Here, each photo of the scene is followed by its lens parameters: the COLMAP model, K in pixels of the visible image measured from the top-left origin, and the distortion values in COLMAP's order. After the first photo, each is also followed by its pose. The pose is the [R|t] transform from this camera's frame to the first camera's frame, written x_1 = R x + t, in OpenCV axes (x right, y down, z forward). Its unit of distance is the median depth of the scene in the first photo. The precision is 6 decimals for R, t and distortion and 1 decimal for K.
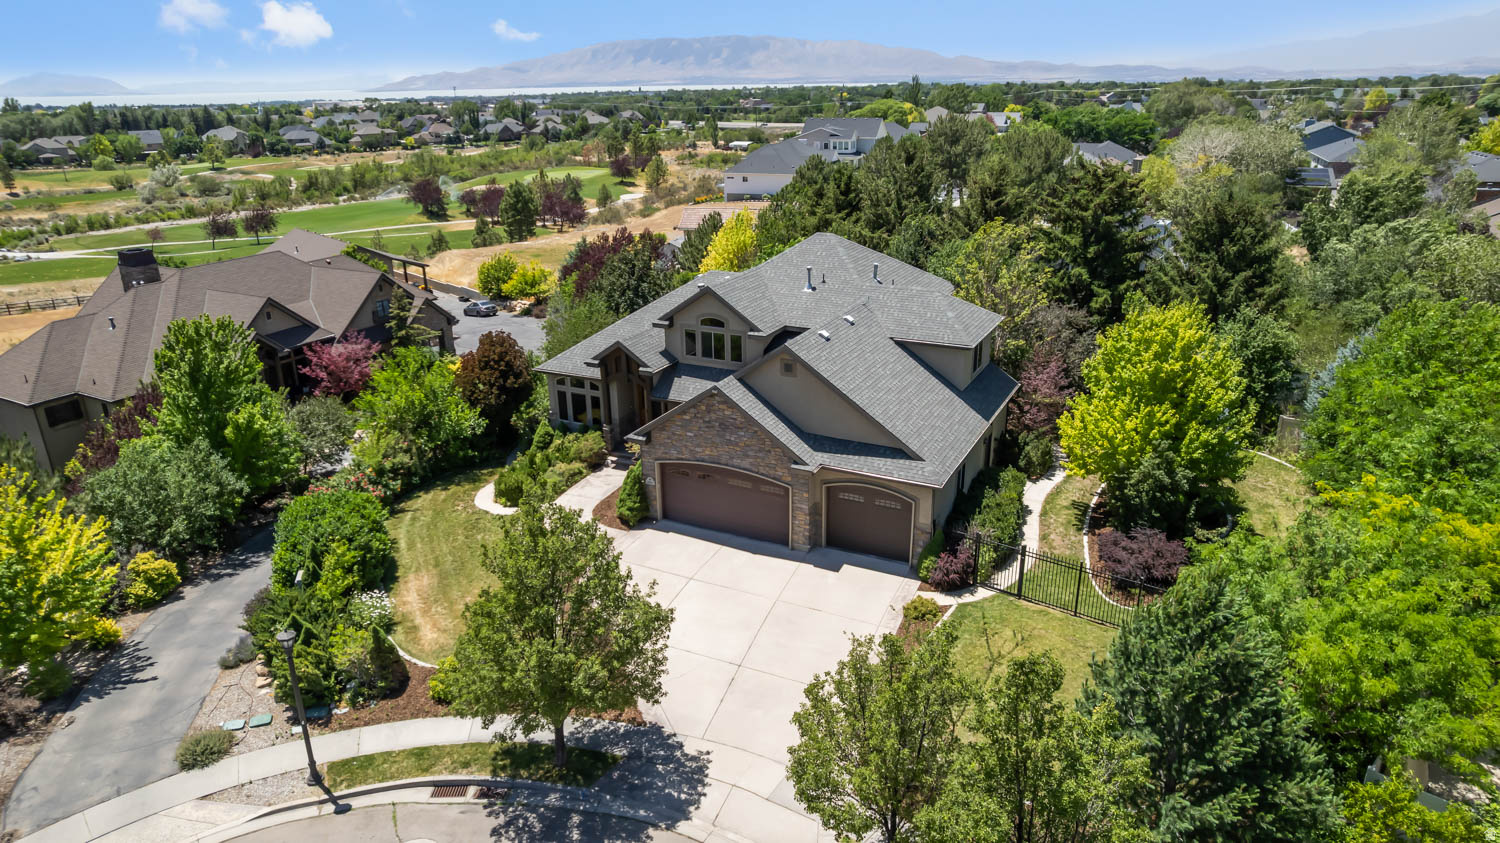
lens RADIAL K [[958.4, 0, 747.3], [0, 958.4, 424.8], [0, 0, 1]] dist [-0.043434, 0.006522]
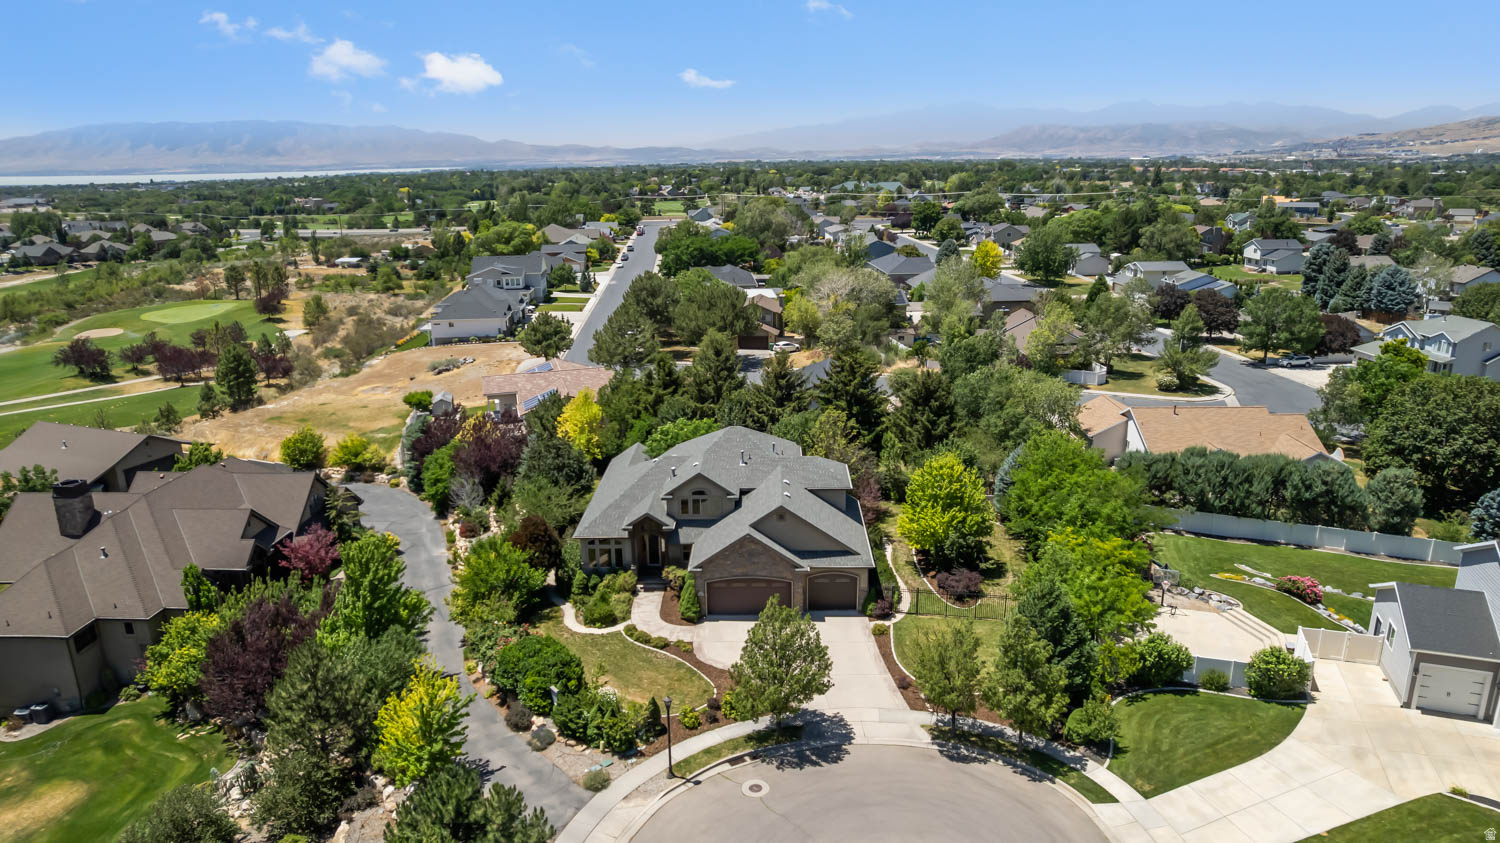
lens RADIAL K [[958.4, 0, 750.6], [0, 958.4, 425.8], [0, 0, 1]] dist [-0.043434, 0.006522]
pose [[0.899688, -0.118901, 0.420029, -0.689153], [0.151572, 0.987415, -0.045147, -0.143381], [-0.409374, 0.104283, 0.906387, -0.596529]]
